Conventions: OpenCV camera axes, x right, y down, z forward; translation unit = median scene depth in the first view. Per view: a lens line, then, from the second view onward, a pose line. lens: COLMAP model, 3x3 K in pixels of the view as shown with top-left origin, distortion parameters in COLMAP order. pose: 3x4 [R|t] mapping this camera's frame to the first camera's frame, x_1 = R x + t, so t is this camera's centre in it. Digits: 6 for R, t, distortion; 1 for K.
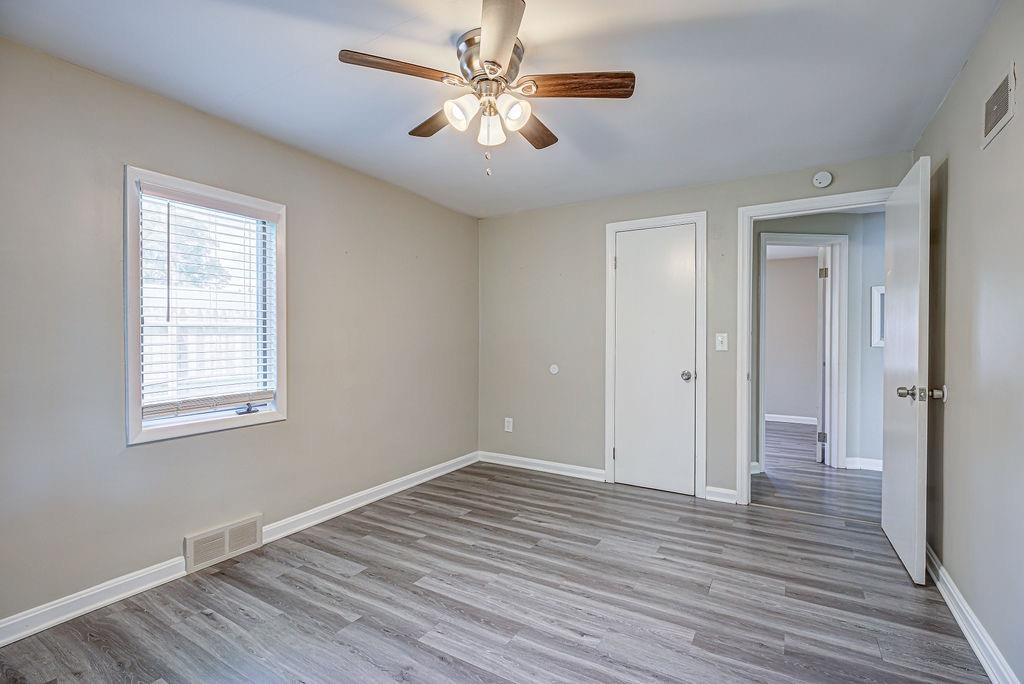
lens RADIAL K [[468.9, 0, 513.6], [0, 468.9, 344.2], [0, 0, 1]] dist [-0.003629, 0.000074]
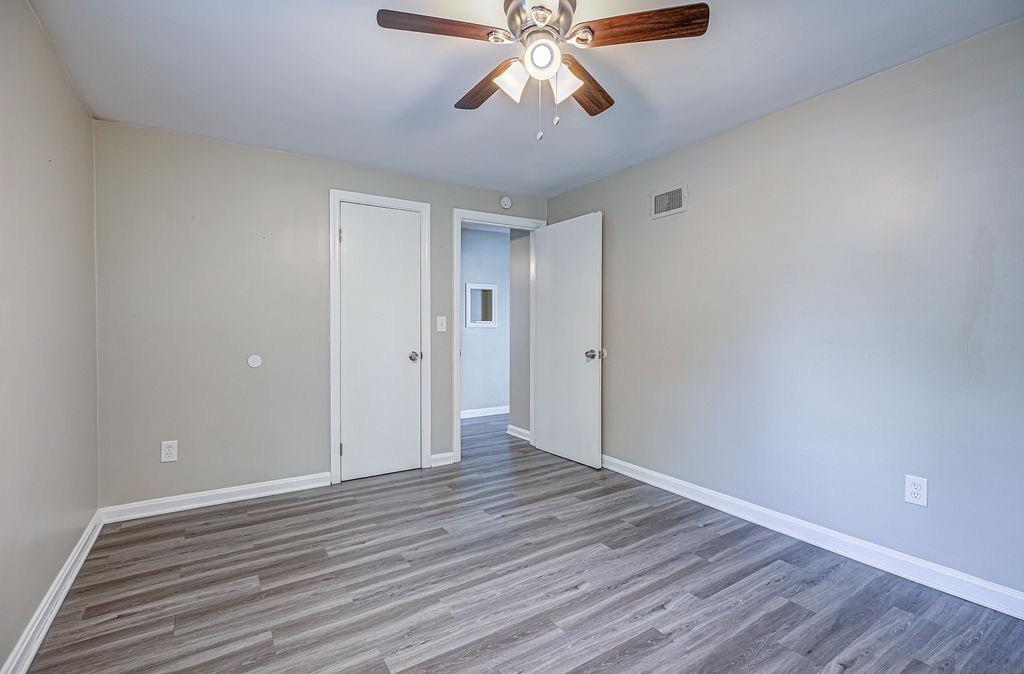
lens RADIAL K [[468.9, 0, 507.7], [0, 468.9, 333.0], [0, 0, 1]] dist [-0.003629, 0.000074]
pose [[0.442147, -0.019314, 0.896734, -0.614720], [0.010802, 0.999810, 0.016208, 0.000528], [-0.896877, 0.002520, 0.442272, 0.446682]]
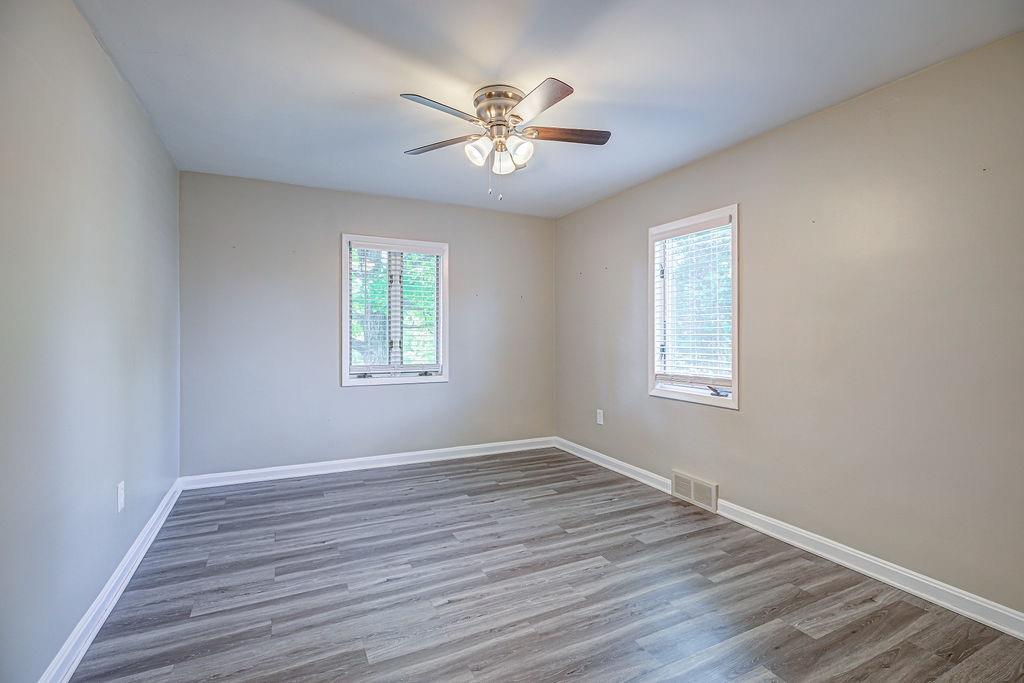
lens RADIAL K [[468.9, 0, 510.0], [0, 468.9, 336.7], [0, 0, 1]] dist [-0.003629, 0.000074]
pose [[-0.543685, 0.006659, -0.839263, 0.671990], [-0.012954, 0.999783, 0.016324, -0.012357], [0.839190, 0.019747, -0.543480, 1.159096]]
